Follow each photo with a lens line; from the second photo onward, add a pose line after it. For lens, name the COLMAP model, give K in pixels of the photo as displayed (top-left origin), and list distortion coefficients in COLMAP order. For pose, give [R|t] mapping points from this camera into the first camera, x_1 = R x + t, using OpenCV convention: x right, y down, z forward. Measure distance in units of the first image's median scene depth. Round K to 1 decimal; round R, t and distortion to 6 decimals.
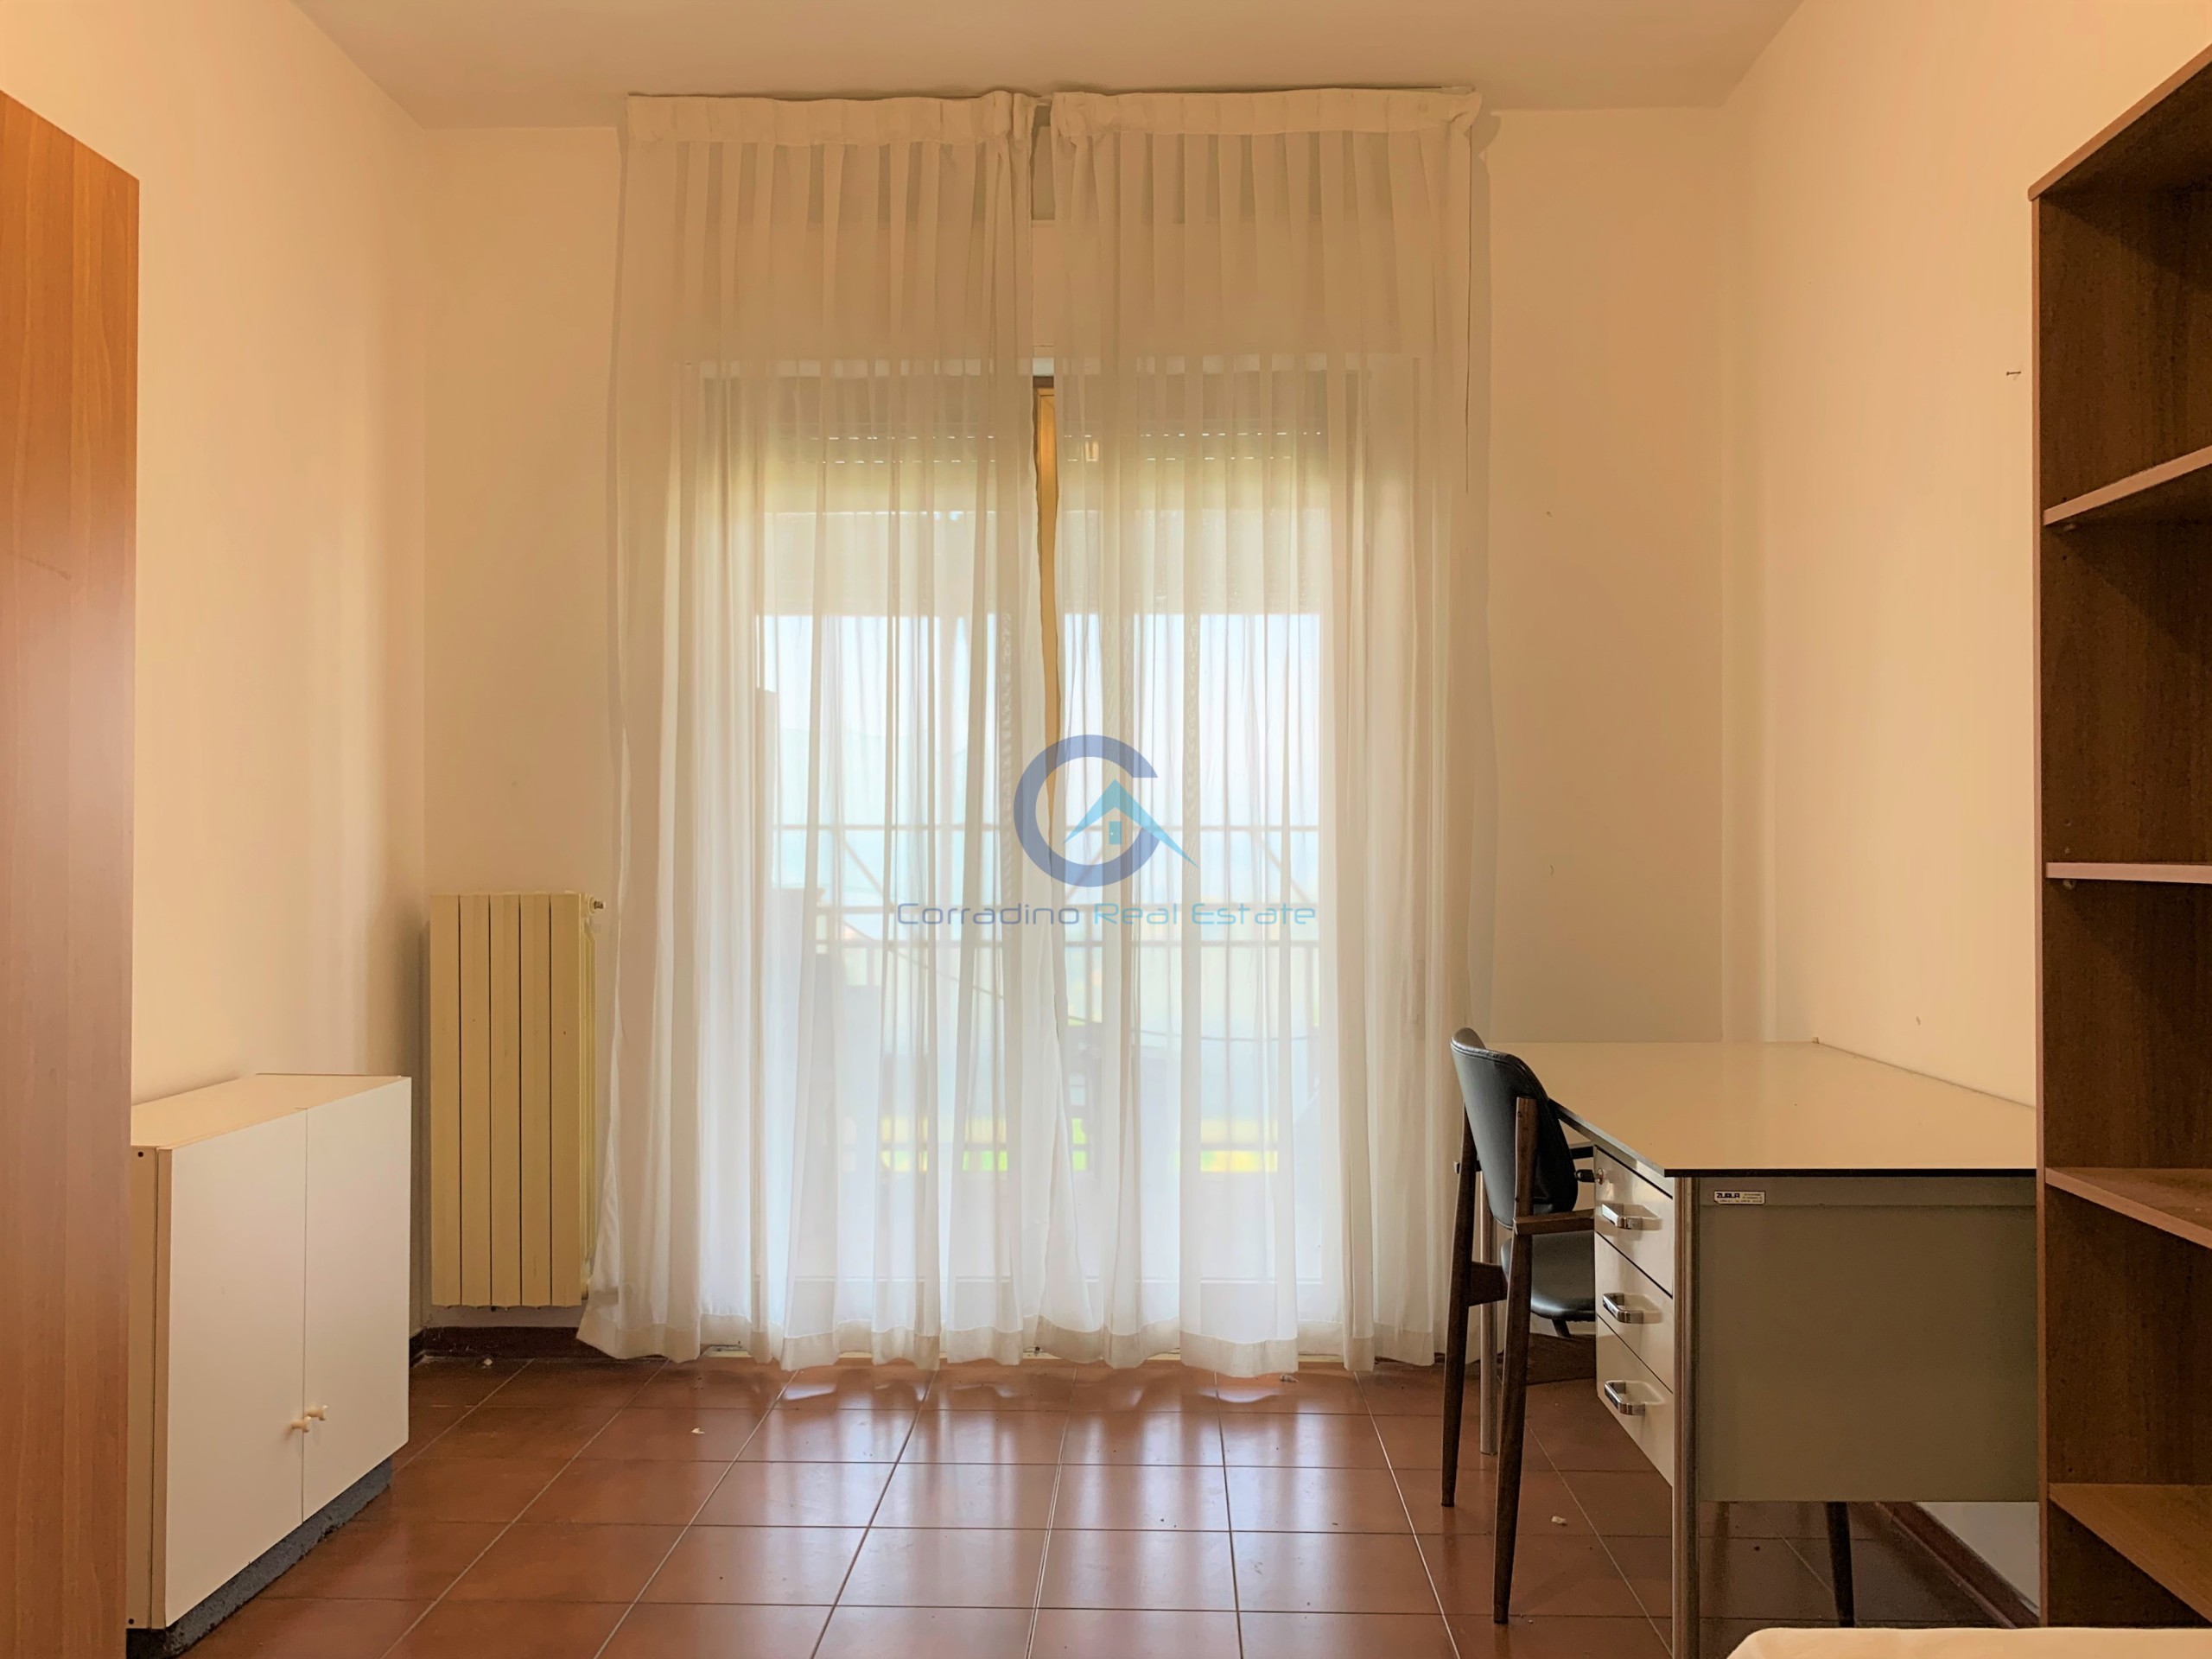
lens RADIAL K [[1722.9, 0, 1102.3], [0, 1722.9, 820.3], [0, 0, 1]] dist [0.006387, -0.054005]
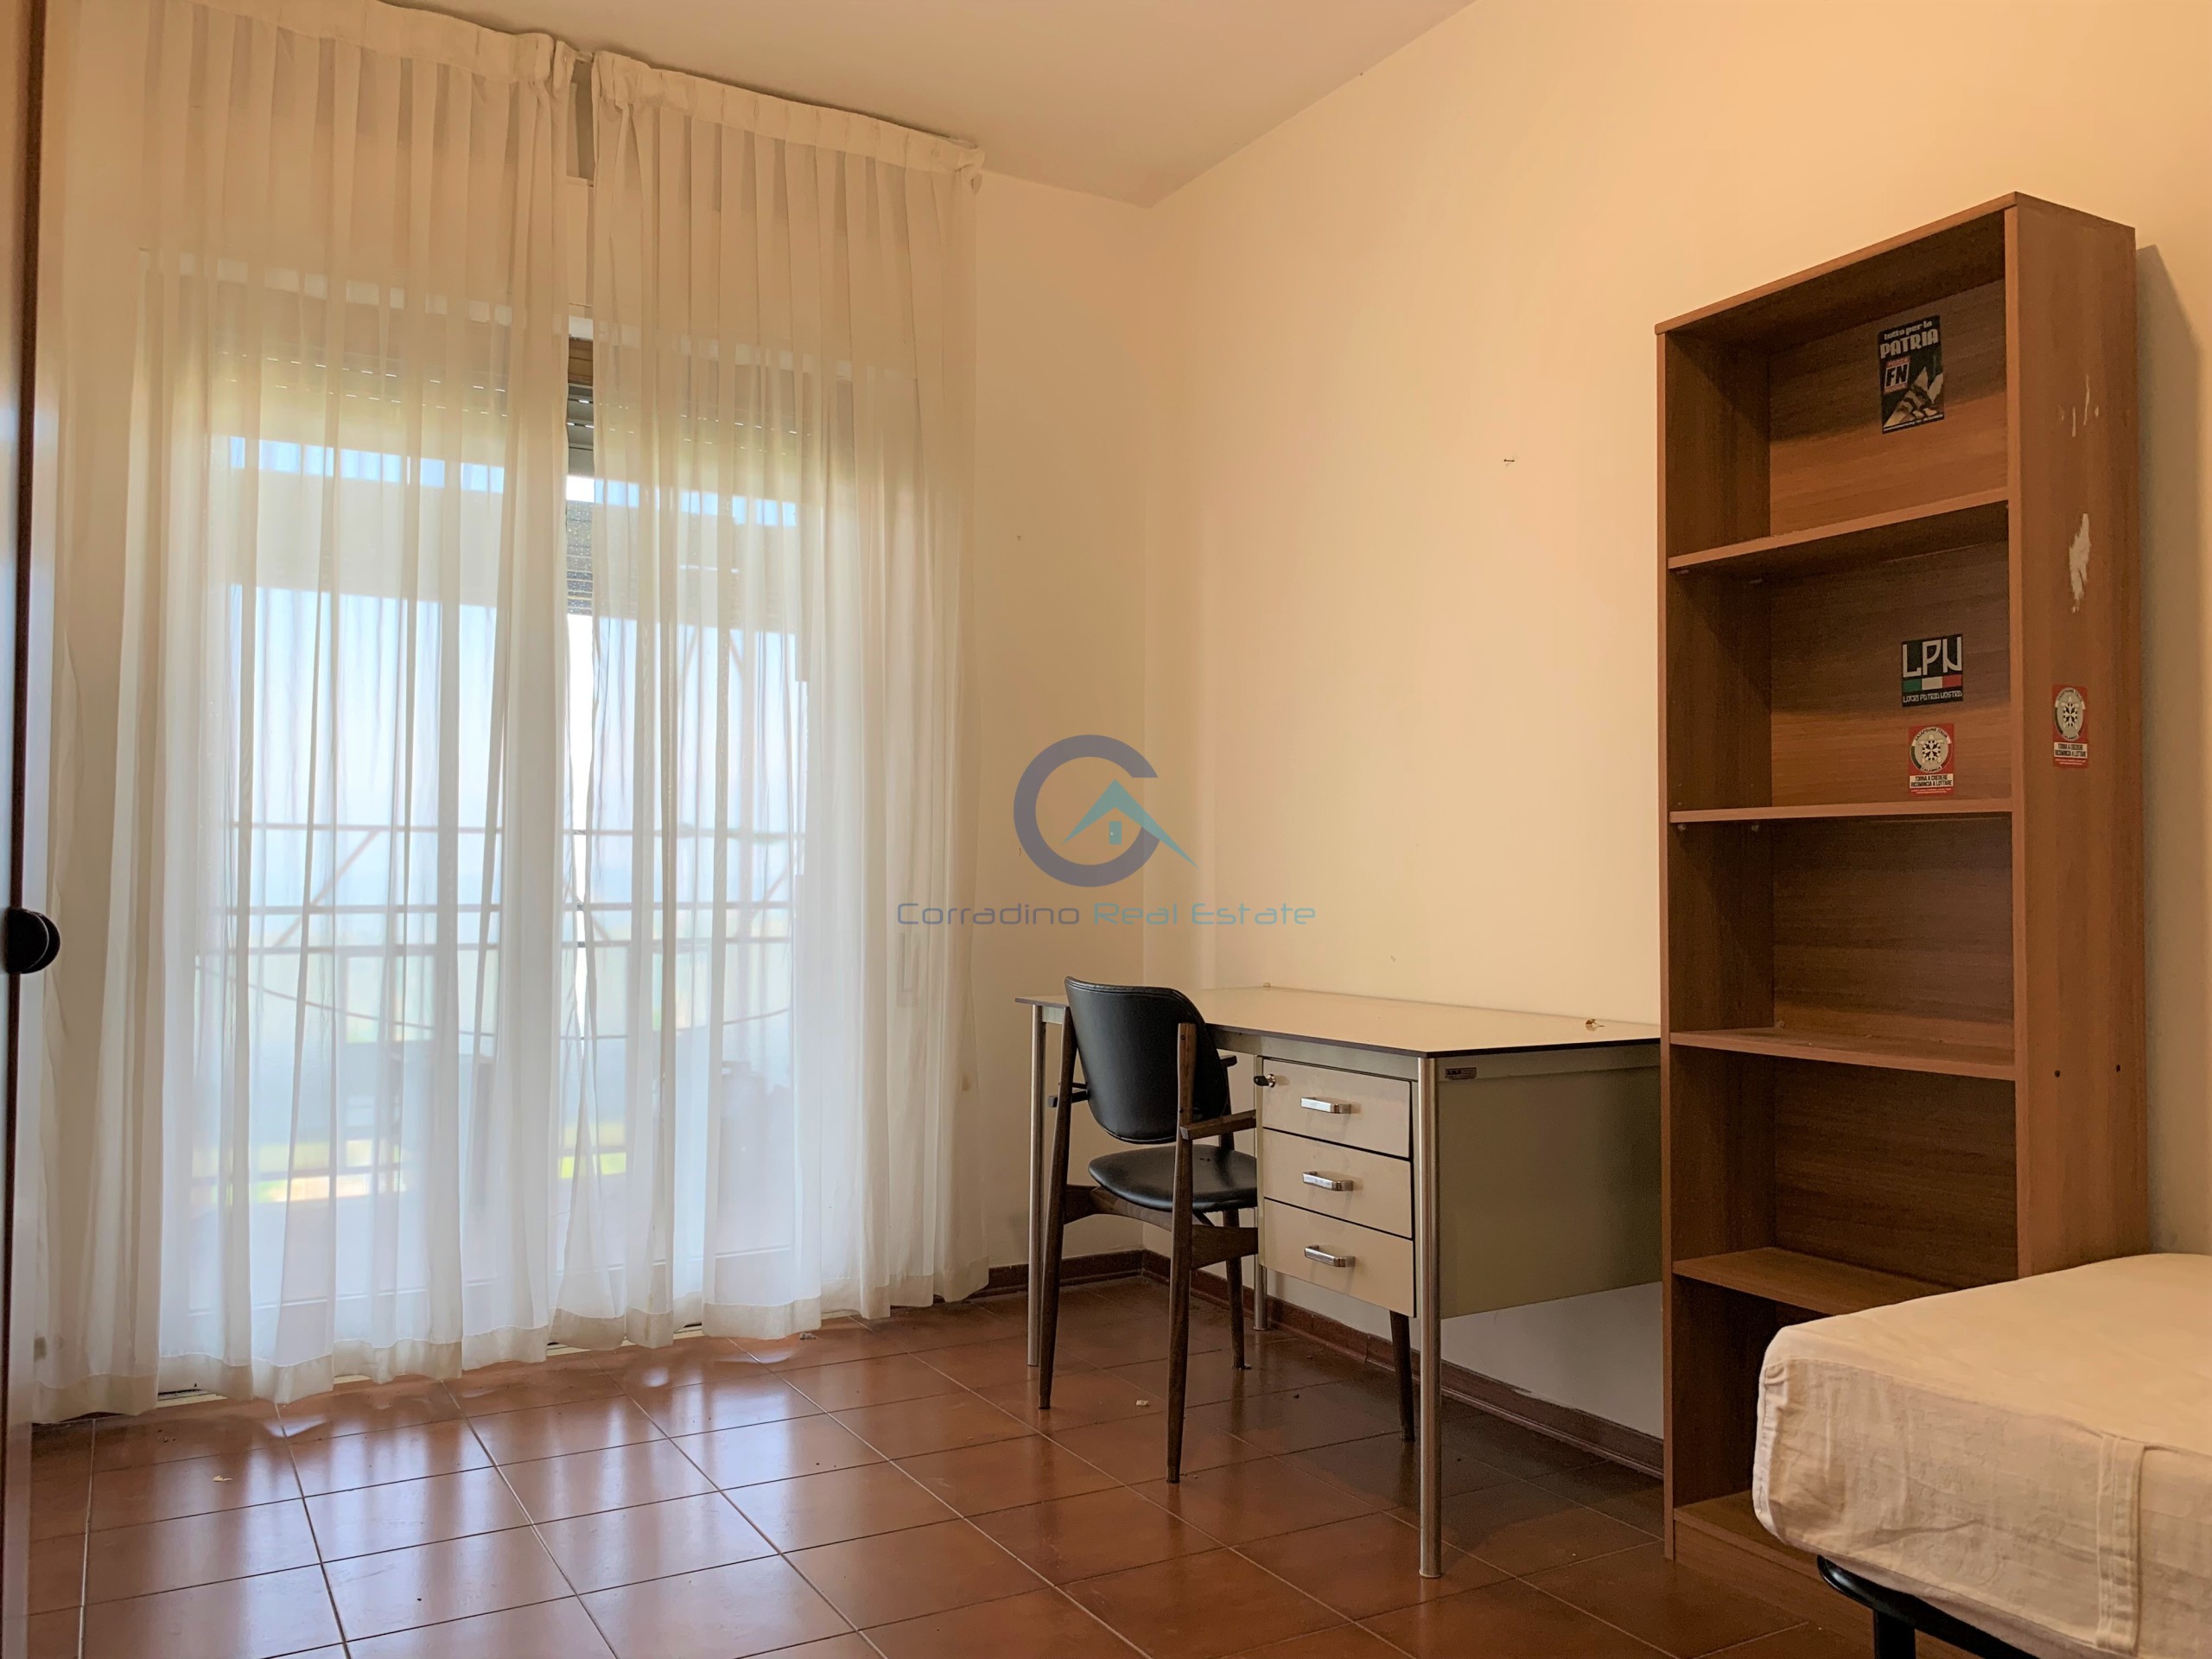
lens RADIAL K [[1680.4, 0, 1106.0], [0, 1680.4, 829.5], [0, 0, 1]] dist [0.025069, -0.026711]
pose [[0.855995, 0.020648, 0.516571, -0.269361], [-0.012506, 0.999737, -0.019238, 0.035156], [-0.516833, 0.010007, 0.856028, 0.033969]]
